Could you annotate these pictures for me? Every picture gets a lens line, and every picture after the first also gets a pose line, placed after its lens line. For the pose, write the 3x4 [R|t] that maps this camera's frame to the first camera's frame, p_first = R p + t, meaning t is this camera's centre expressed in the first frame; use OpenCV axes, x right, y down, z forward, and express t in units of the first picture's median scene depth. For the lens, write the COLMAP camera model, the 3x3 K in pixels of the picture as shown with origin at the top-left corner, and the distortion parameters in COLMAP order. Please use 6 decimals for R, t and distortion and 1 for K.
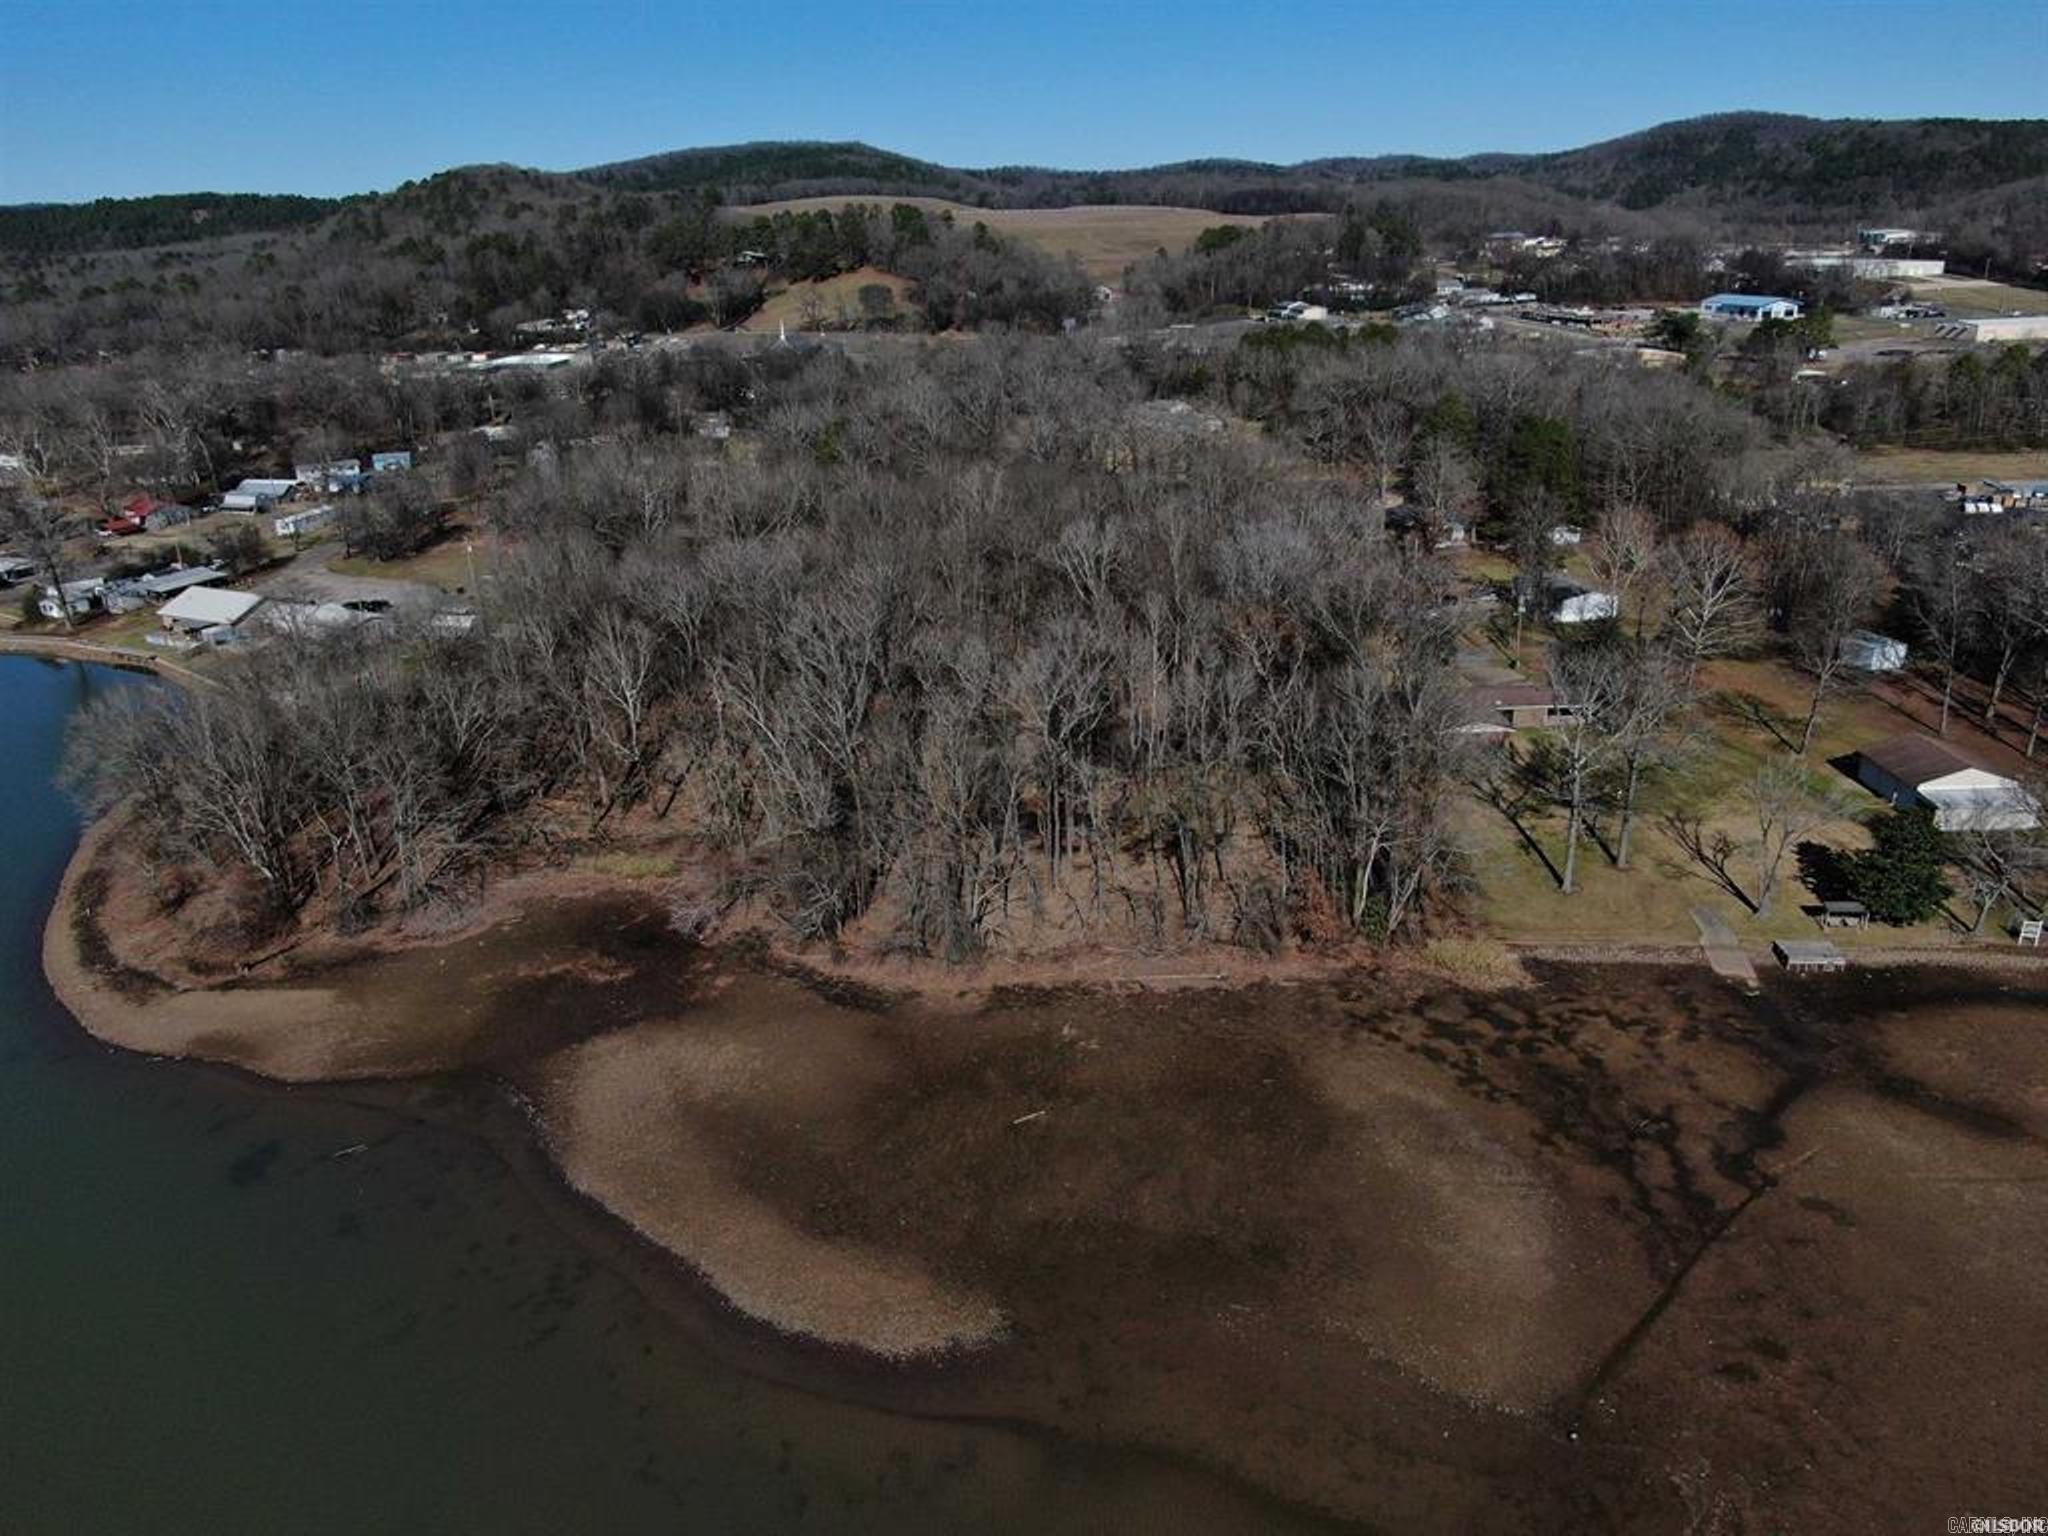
lens RADIAL K [[1482.8, 0, 1009.3], [0, 1482.8, 769.4], [0, 0, 1]] dist [-0.002085, -0.002532]
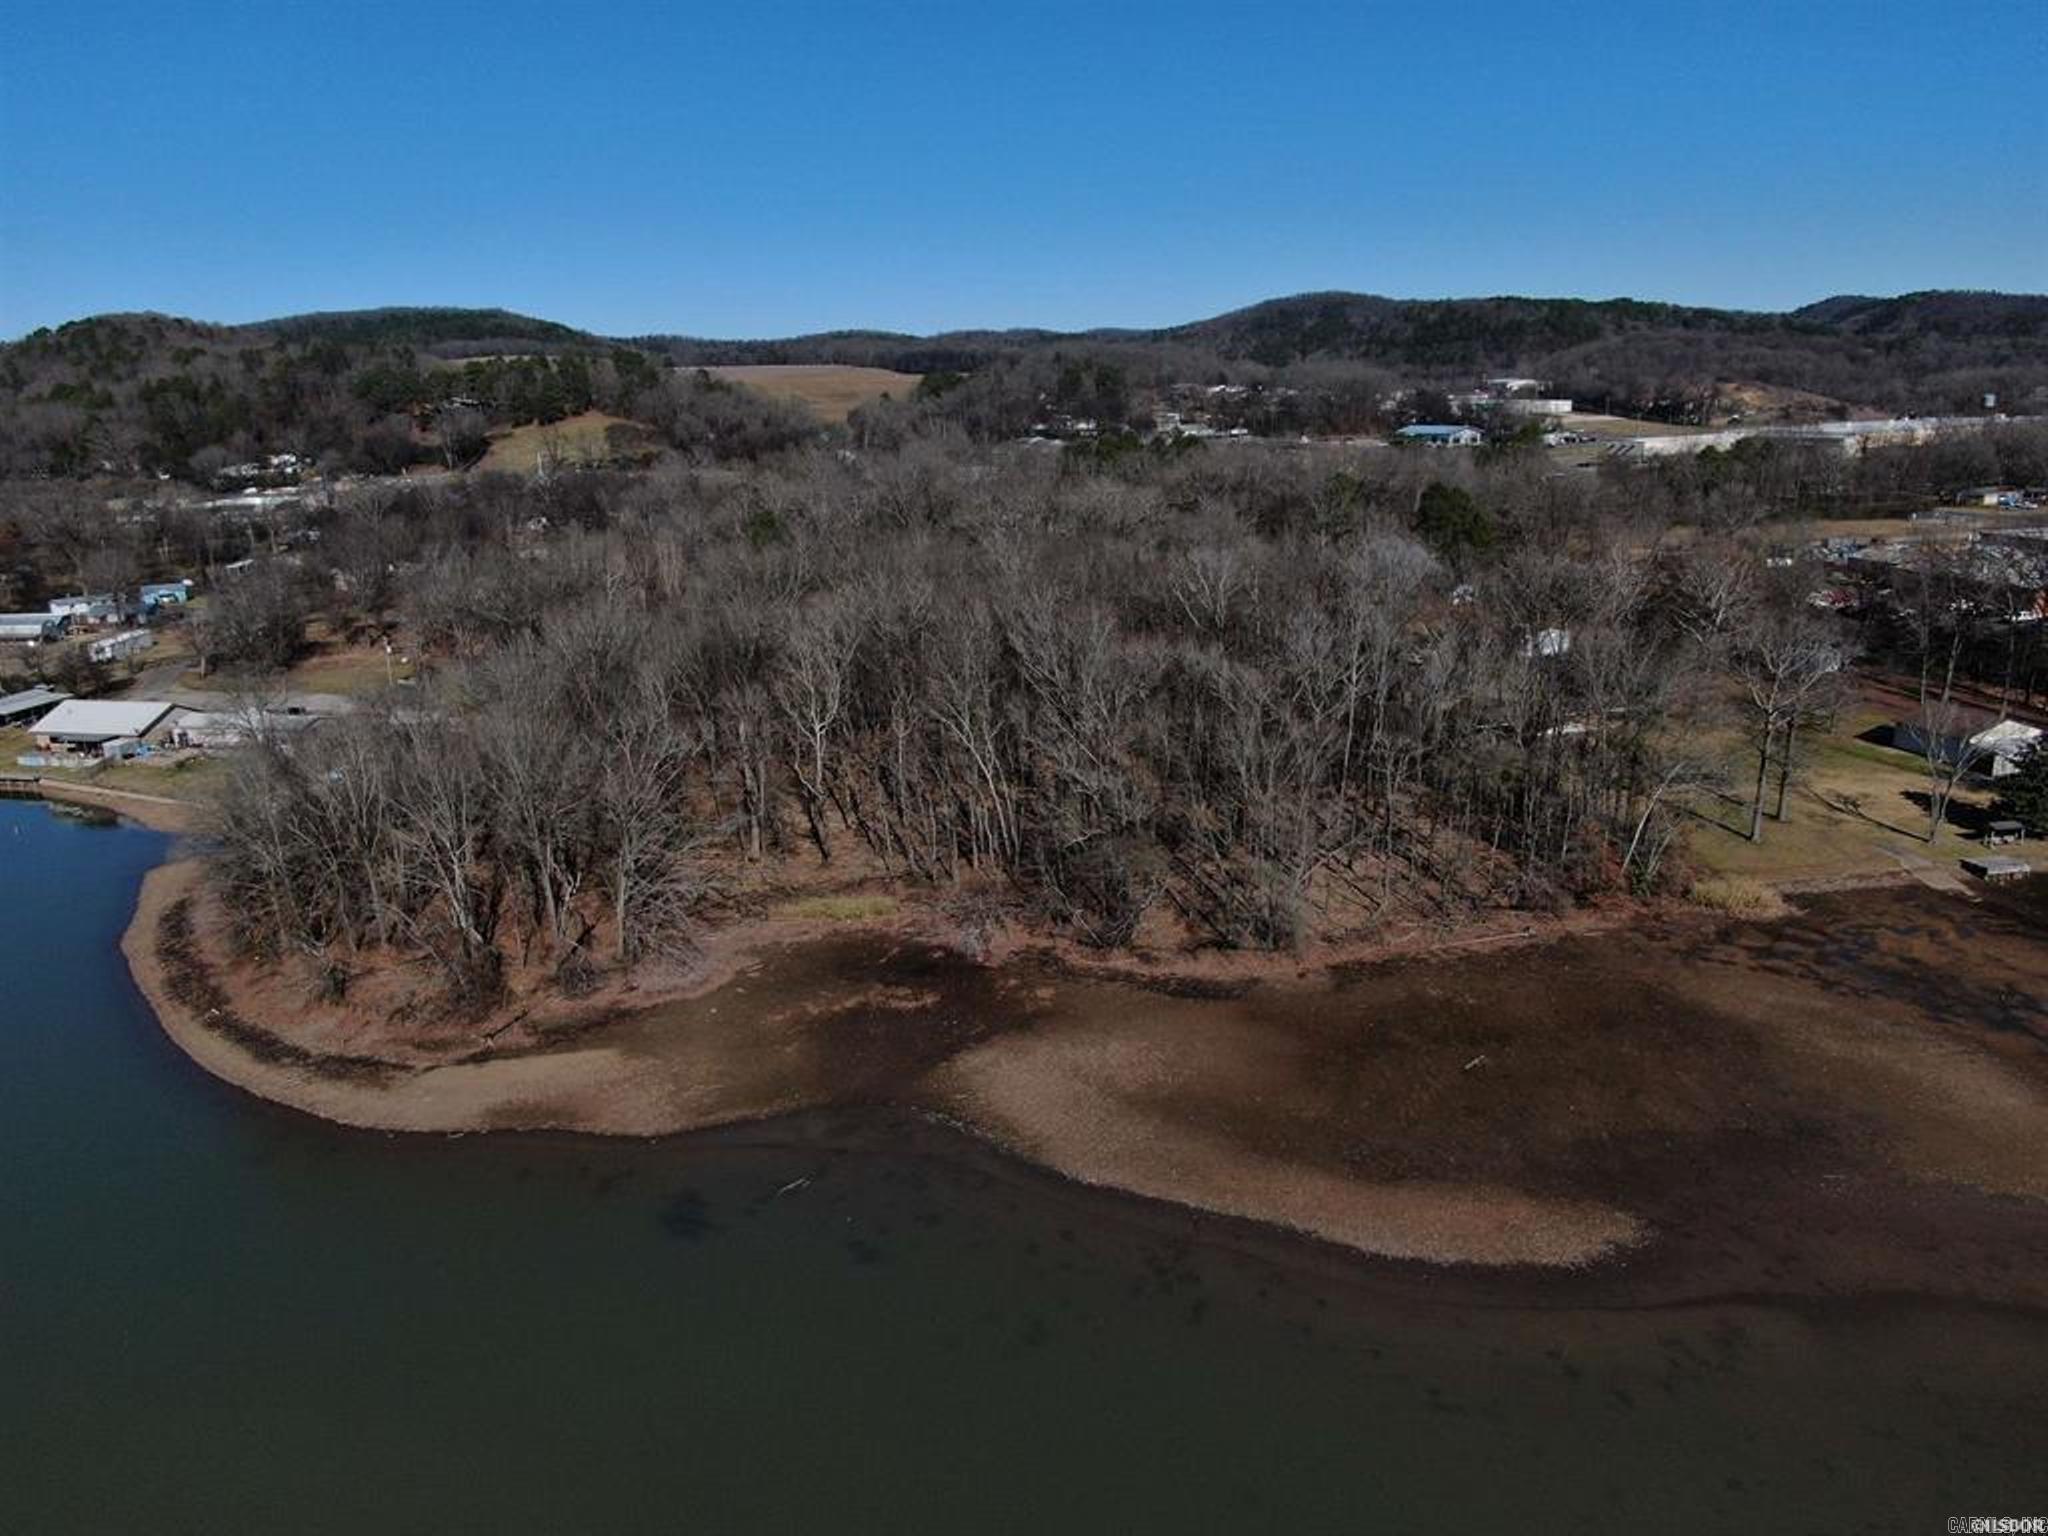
lens RADIAL K [[1490.6, 0, 1024.0], [0, 1490.6, 768.0], [0, 0, 1]] dist [-0.010159, 0.005369]
pose [[0.968153, -0.061455, 0.242702, -0.086957], [0.087605, 0.991278, -0.098459, 0.019134], [-0.234534, 0.116585, 0.965092, 0.015506]]
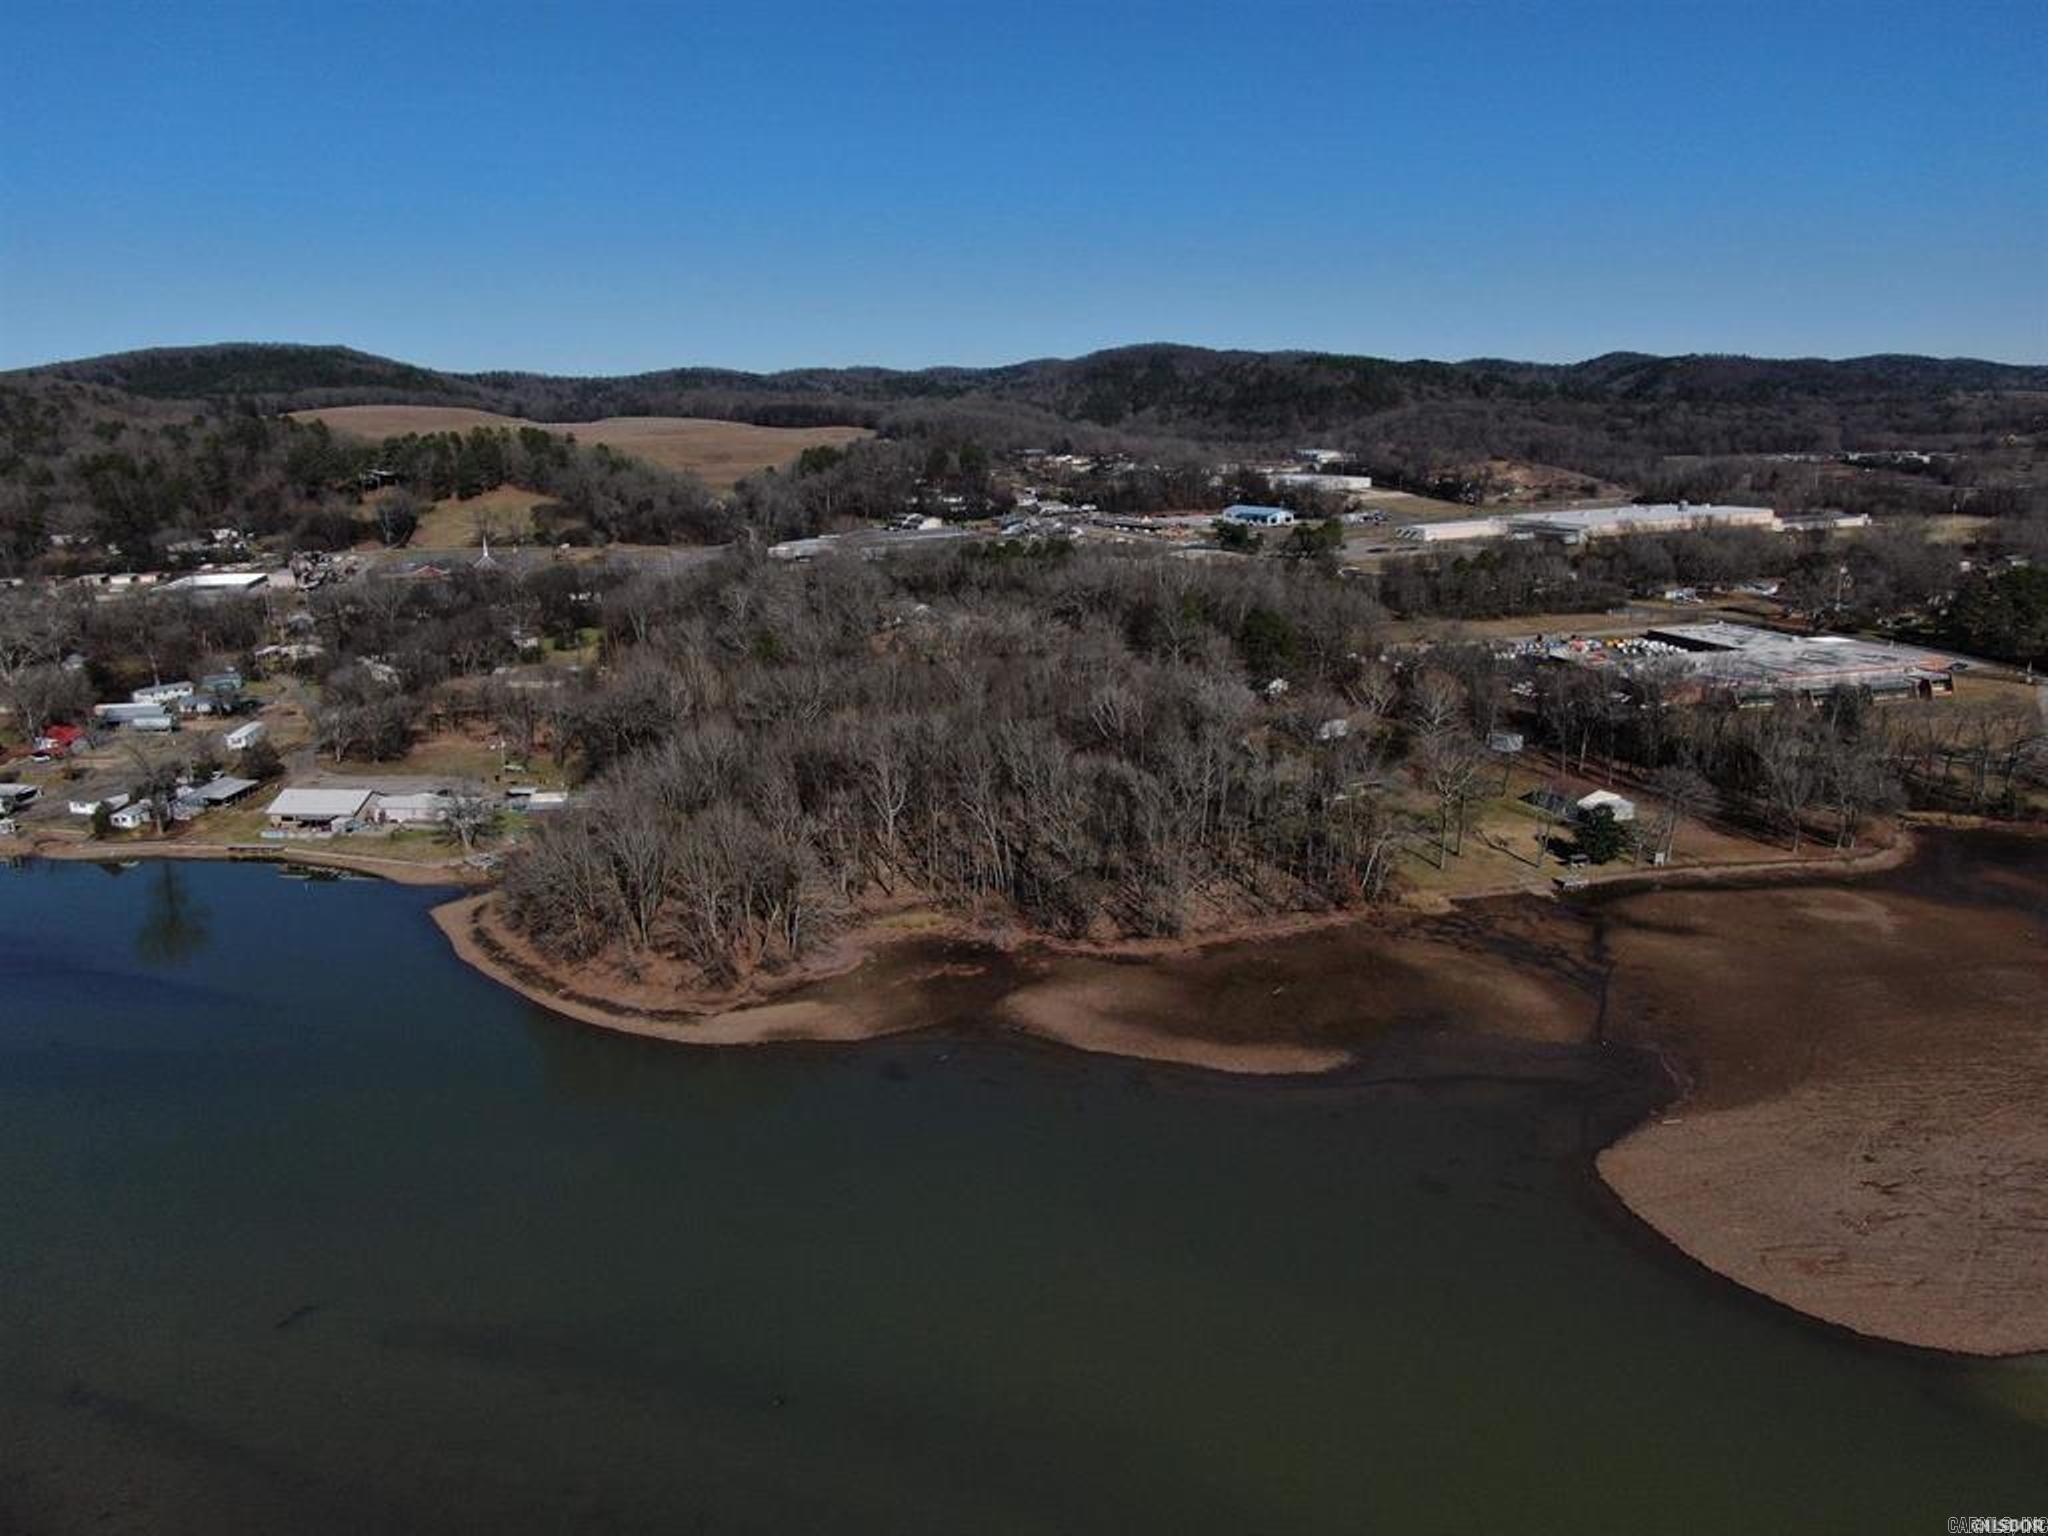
lens RADIAL K [[1490.6, 0, 1024.0], [0, 1490.6, 768.0], [0, 0, 1]] dist [-0.010159, 0.005369]
pose [[0.934461, -0.071373, 0.348840, -0.160264], [0.113633, 0.988253, -0.102197, 0.018957], [-0.337448, 0.135139, 0.931594, -0.120372]]
